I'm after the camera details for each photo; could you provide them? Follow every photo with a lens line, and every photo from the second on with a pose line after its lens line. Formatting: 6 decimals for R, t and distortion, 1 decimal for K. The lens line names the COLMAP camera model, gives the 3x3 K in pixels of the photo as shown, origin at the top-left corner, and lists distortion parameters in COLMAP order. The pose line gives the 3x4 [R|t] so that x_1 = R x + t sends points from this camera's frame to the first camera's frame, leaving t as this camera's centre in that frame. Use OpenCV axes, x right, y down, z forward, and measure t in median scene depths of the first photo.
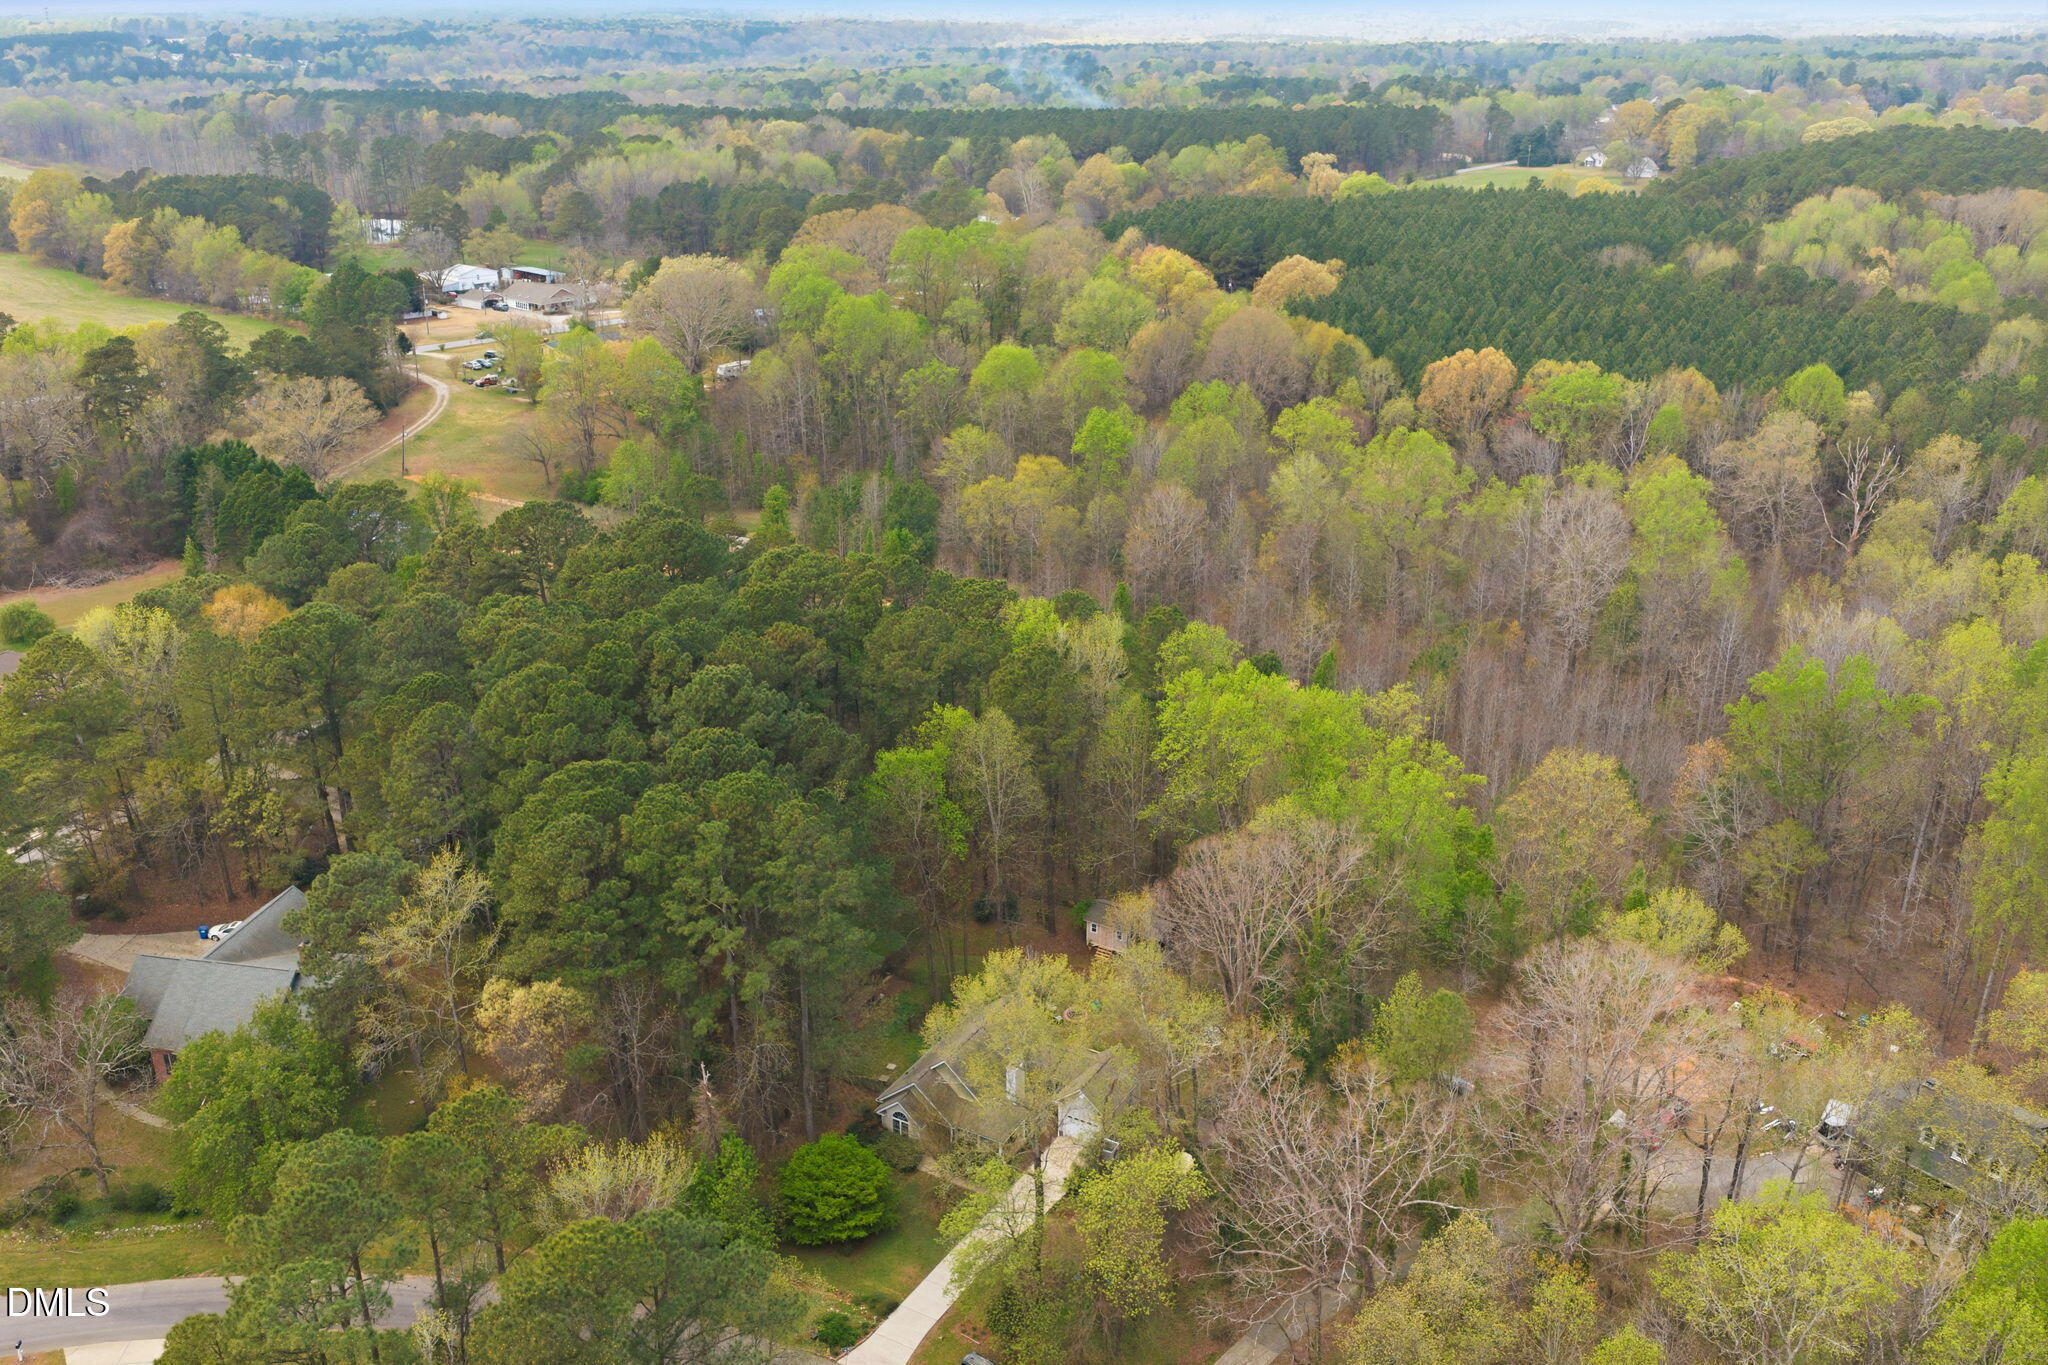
lens RADIAL K [[1703.6, 0, 1024.3], [0, 1703.6, 692.5], [0, 0, 1]] dist [0.014933, -0.020321]
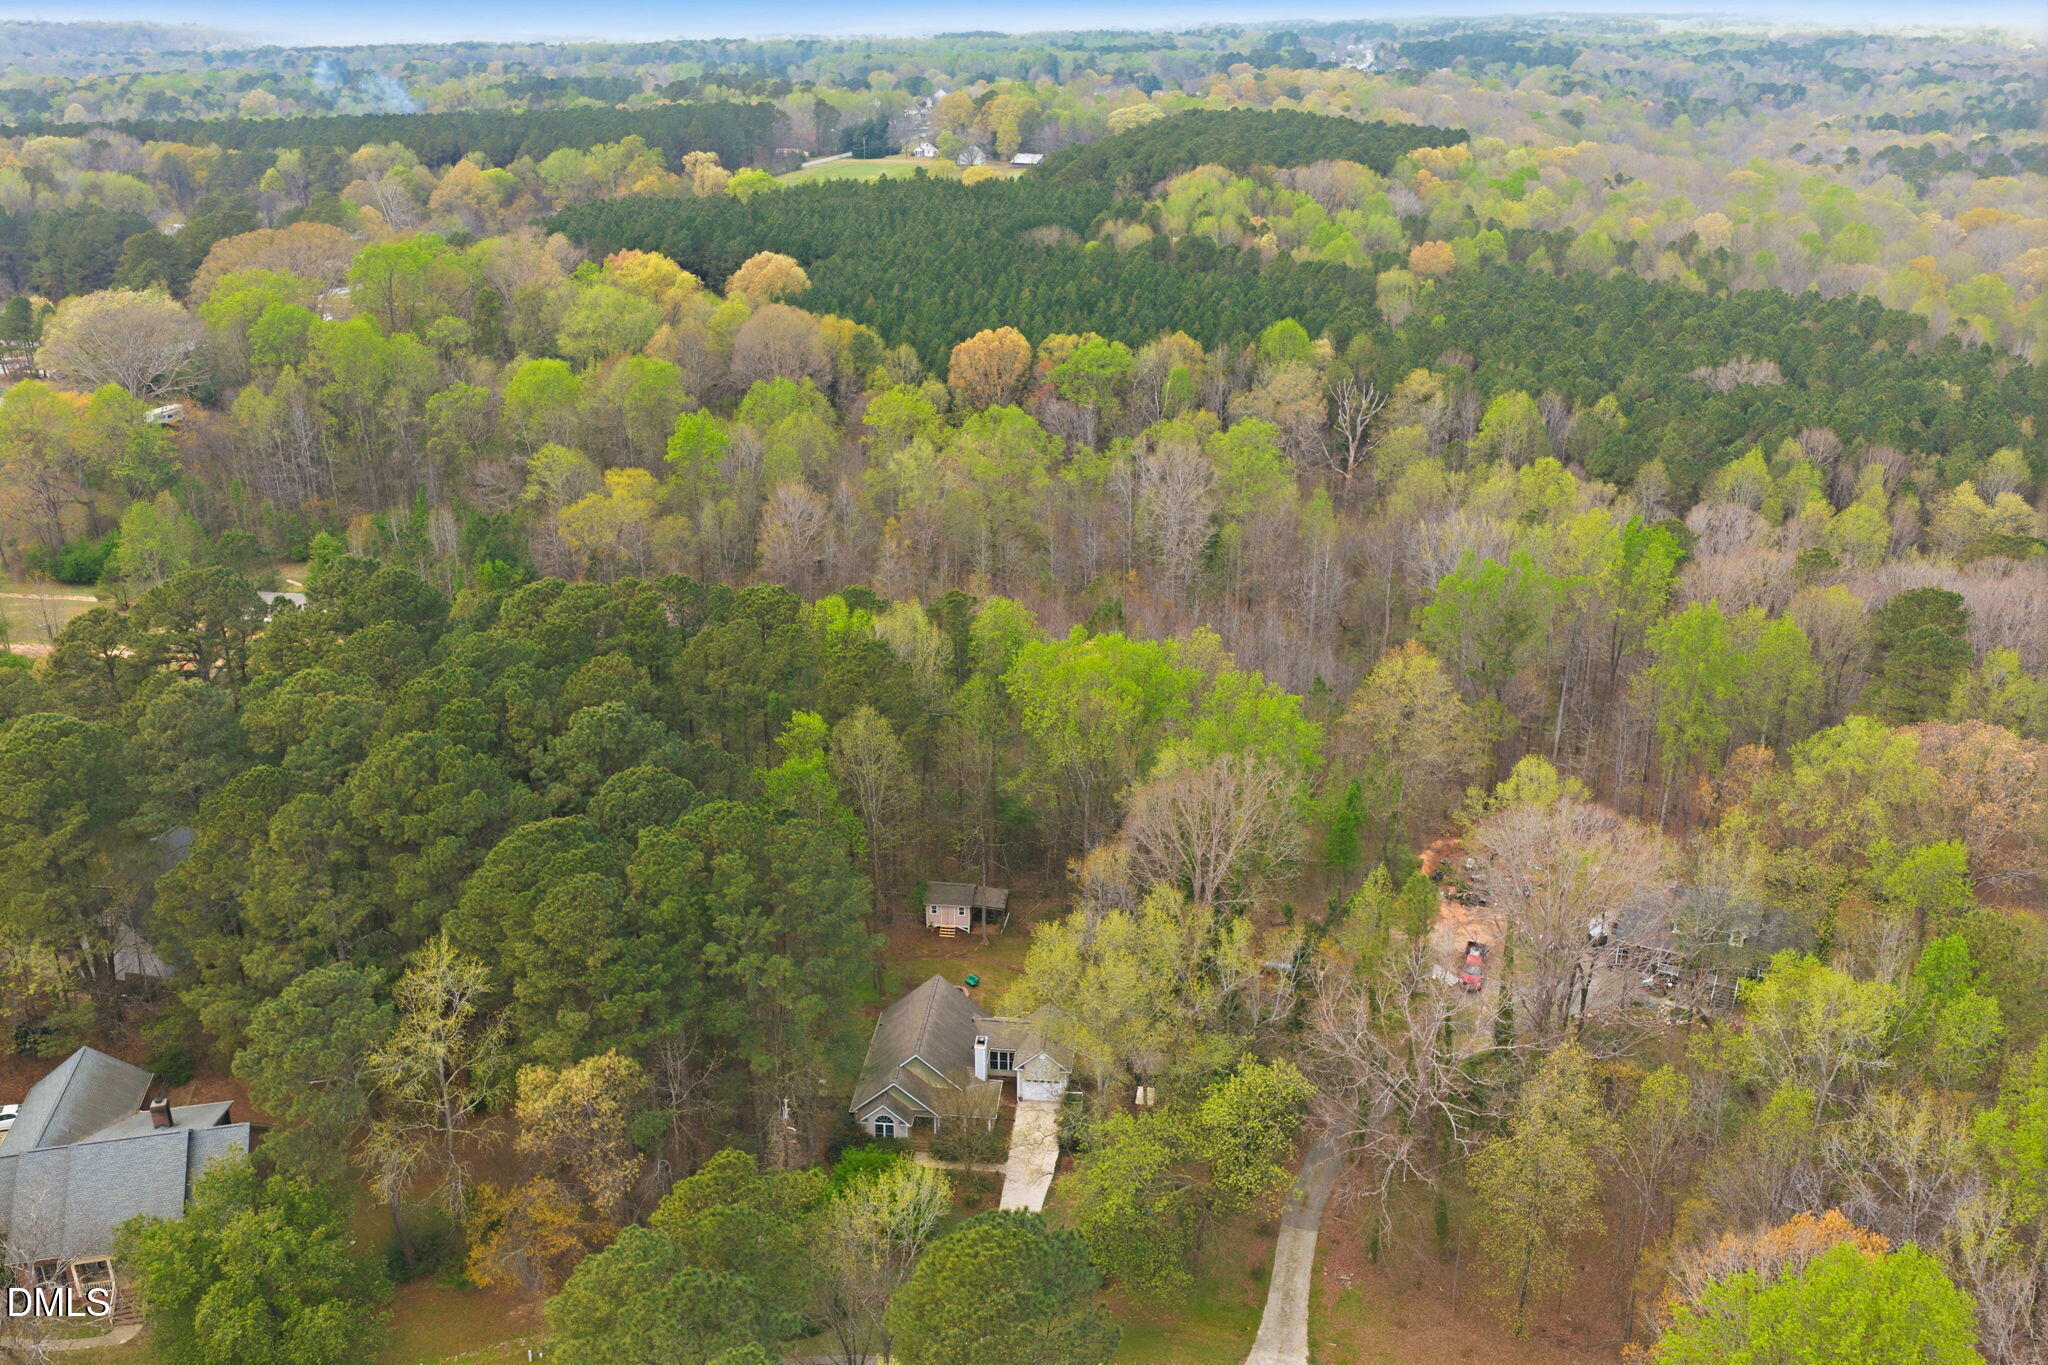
lens RADIAL K [[1703.6, 0, 1024.3], [0, 1703.6, 692.5], [0, 0, 1]] dist [0.014933, -0.020321]
pose [[0.913370, -0.154621, 0.376626, -0.121076], [0.154343, 0.987527, 0.031117, -0.006029], [-0.376739, 0.029708, 0.925843, 0.013358]]
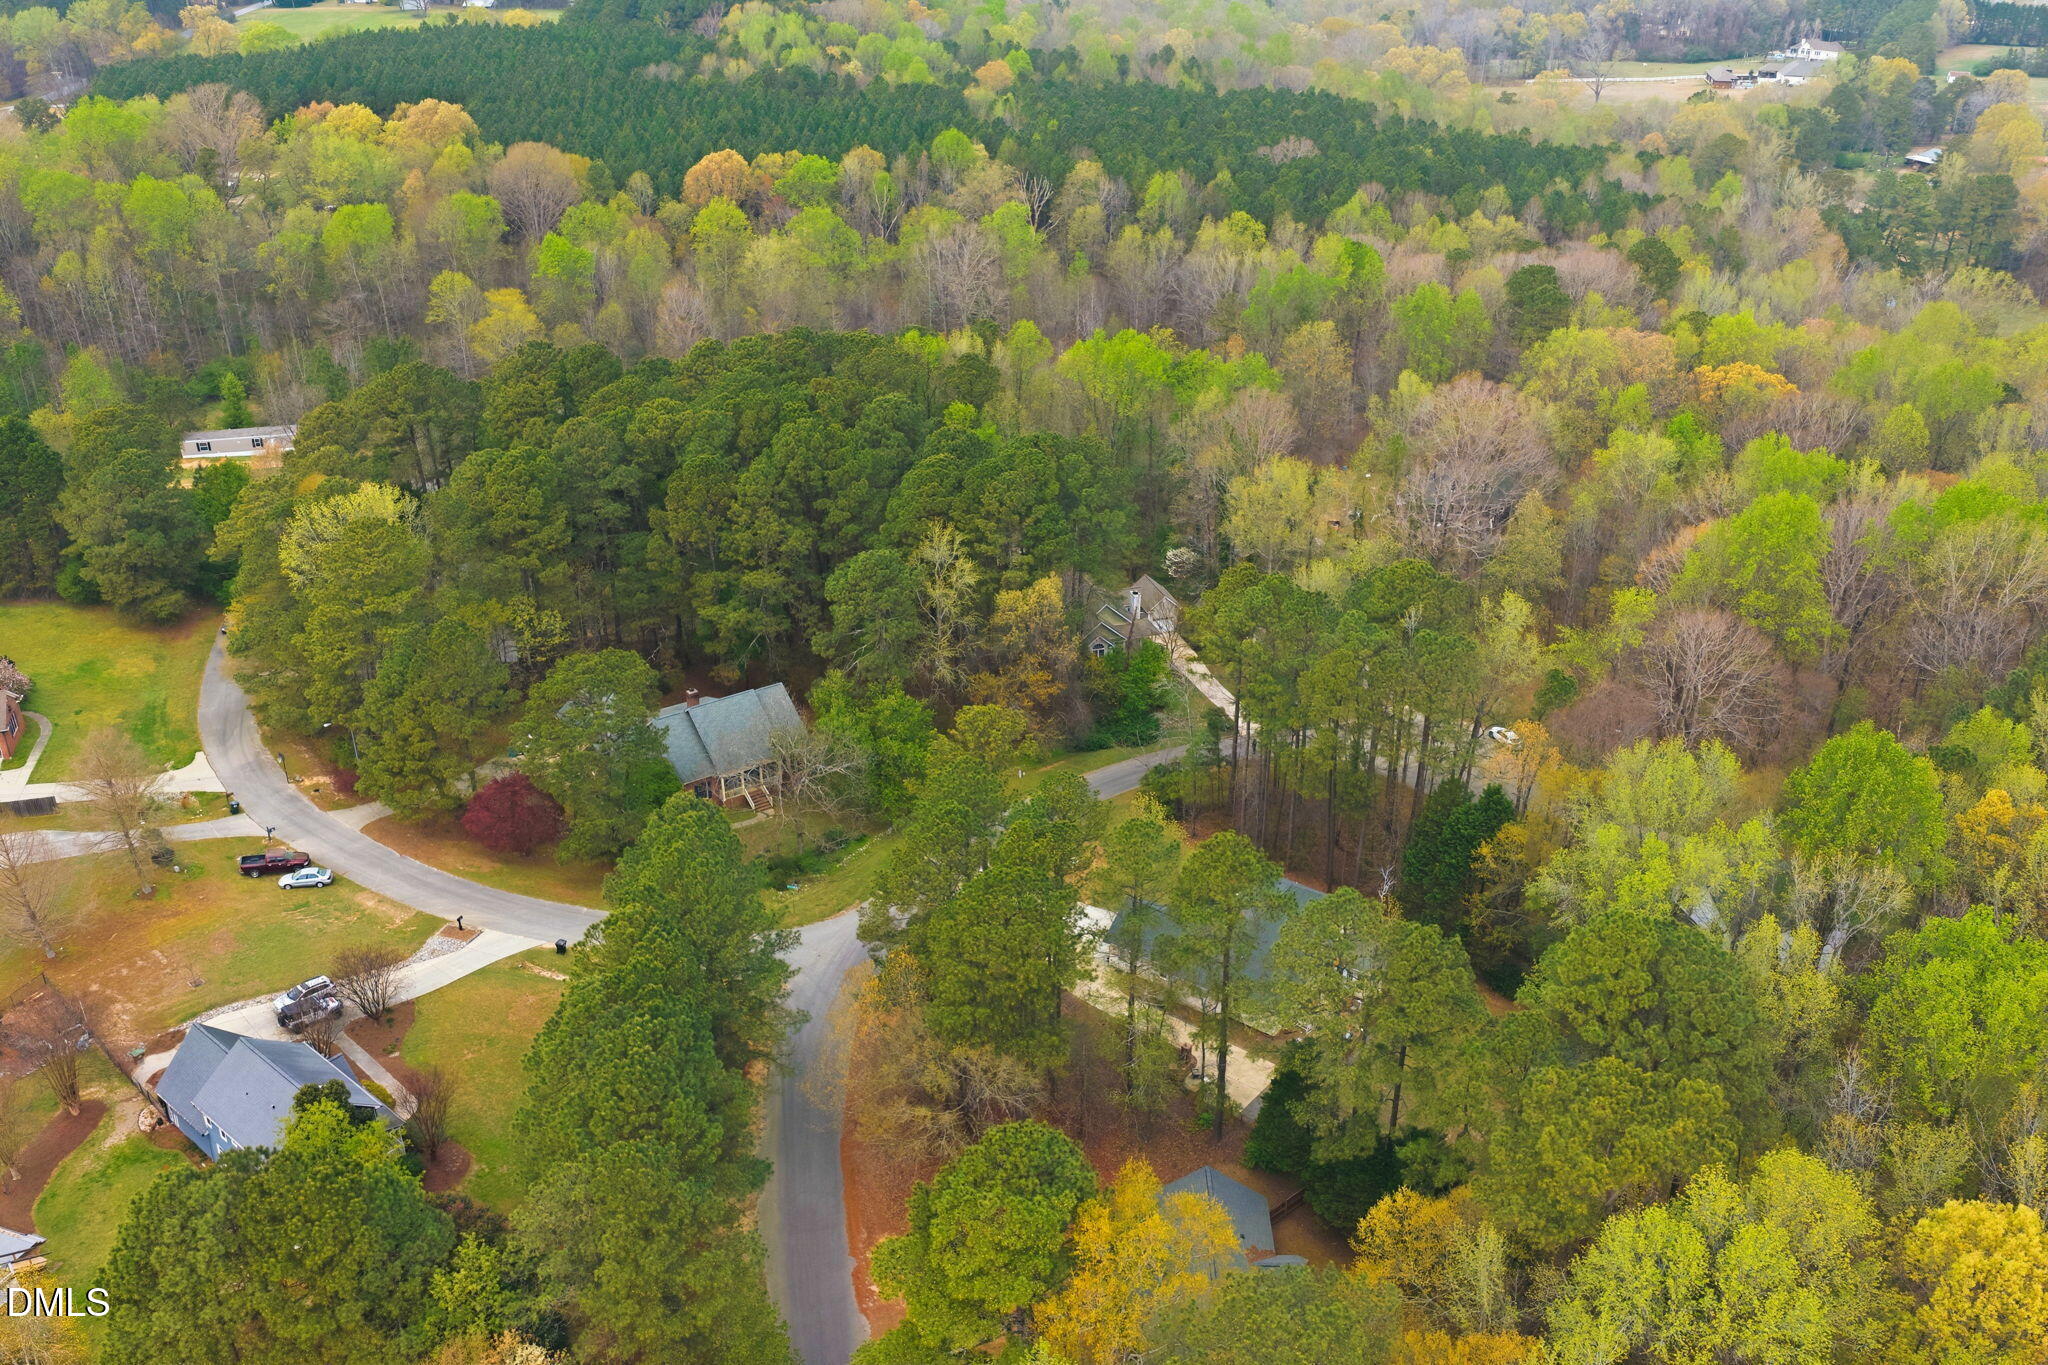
lens RADIAL K [[1703.6, 0, 1024.3], [0, 1703.6, 692.5], [0, 0, 1]] dist [0.014933, -0.020321]
pose [[0.682302, -0.331741, 0.651469, -0.408987], [0.272773, 0.942285, 0.194147, -0.009883], [-0.678276, 0.045236, 0.733413, -0.027742]]
